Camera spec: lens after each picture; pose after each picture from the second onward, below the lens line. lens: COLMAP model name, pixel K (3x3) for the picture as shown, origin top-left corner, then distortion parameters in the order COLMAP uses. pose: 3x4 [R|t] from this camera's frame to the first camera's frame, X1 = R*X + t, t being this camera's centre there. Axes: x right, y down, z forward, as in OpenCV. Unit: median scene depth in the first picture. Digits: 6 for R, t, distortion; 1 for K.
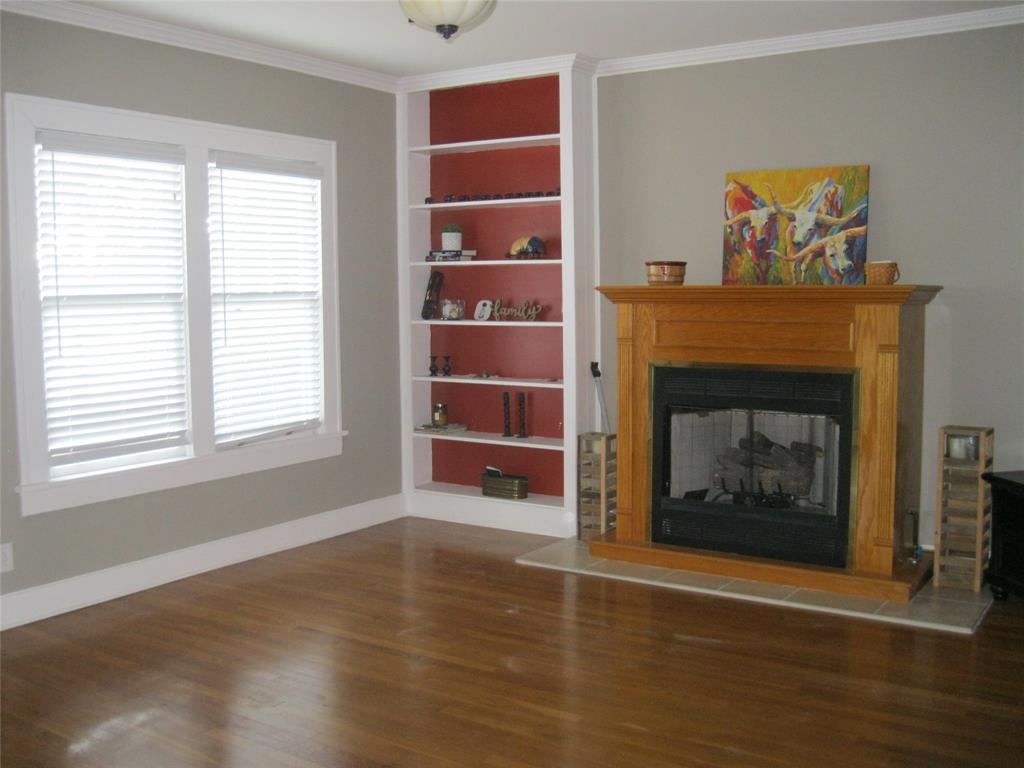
lens RADIAL K [[1072.8, 0, 515.9], [0, 1072.8, 378.9], [0, 0, 1]] dist [-0.101944, 0.019385]
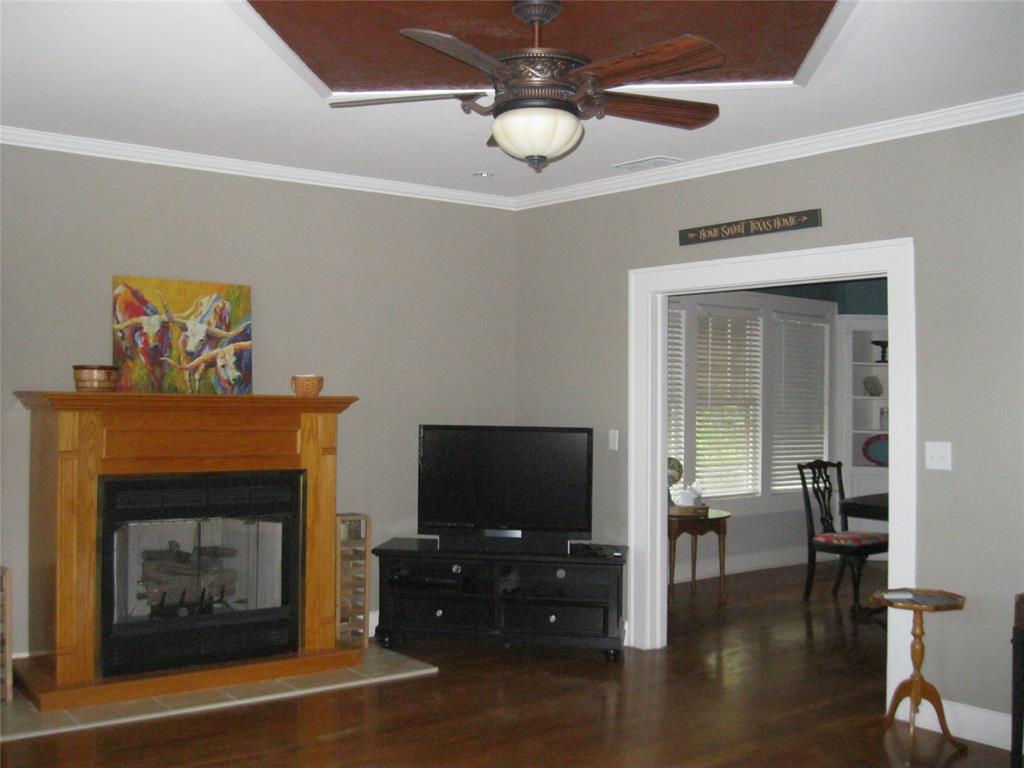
lens RADIAL K [[1072.8, 0, 515.9], [0, 1072.8, 378.9], [0, 0, 1]] dist [-0.101944, 0.019385]
pose [[0.300464, 0.028186, 0.953377, -0.614714], [0.061490, 0.996911, -0.048852, -0.032494], [-0.951809, 0.073301, 0.297803, 0.392303]]
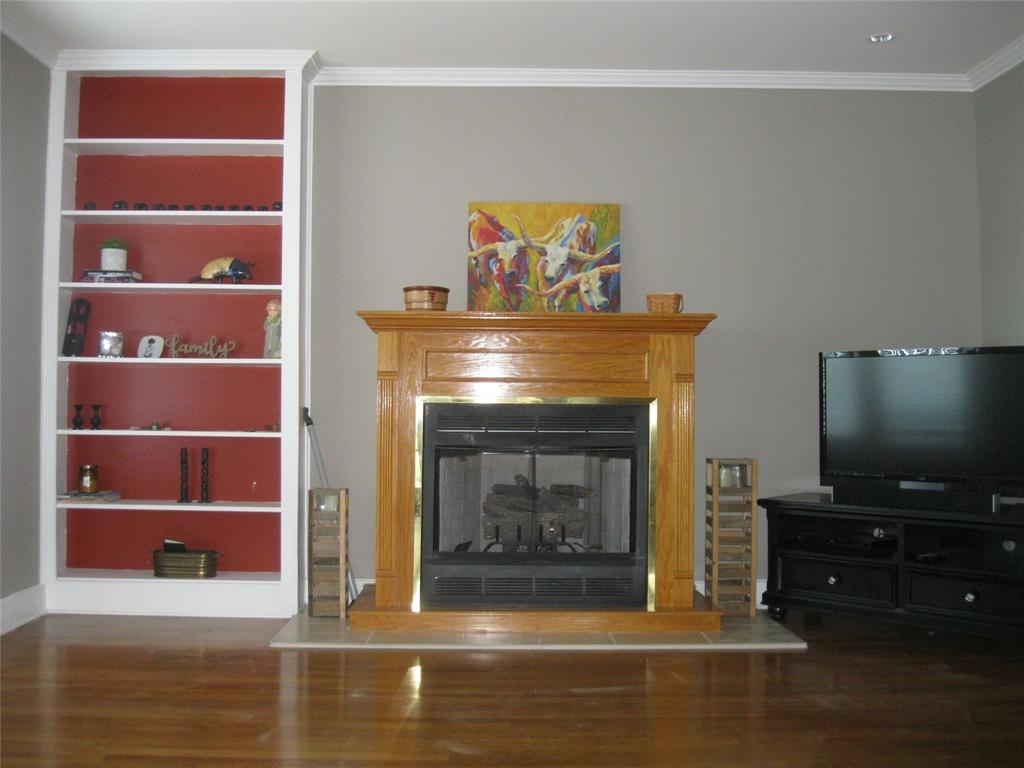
lens RADIAL K [[1072.8, 0, 515.9], [0, 1072.8, 378.9], [0, 0, 1]] dist [-0.101944, 0.019385]
pose [[0.820013, 0.027721, 0.571673, -0.312254], [0.036416, 0.994275, -0.100450, 0.059660], [-0.571186, 0.103188, 0.814309, 0.231426]]
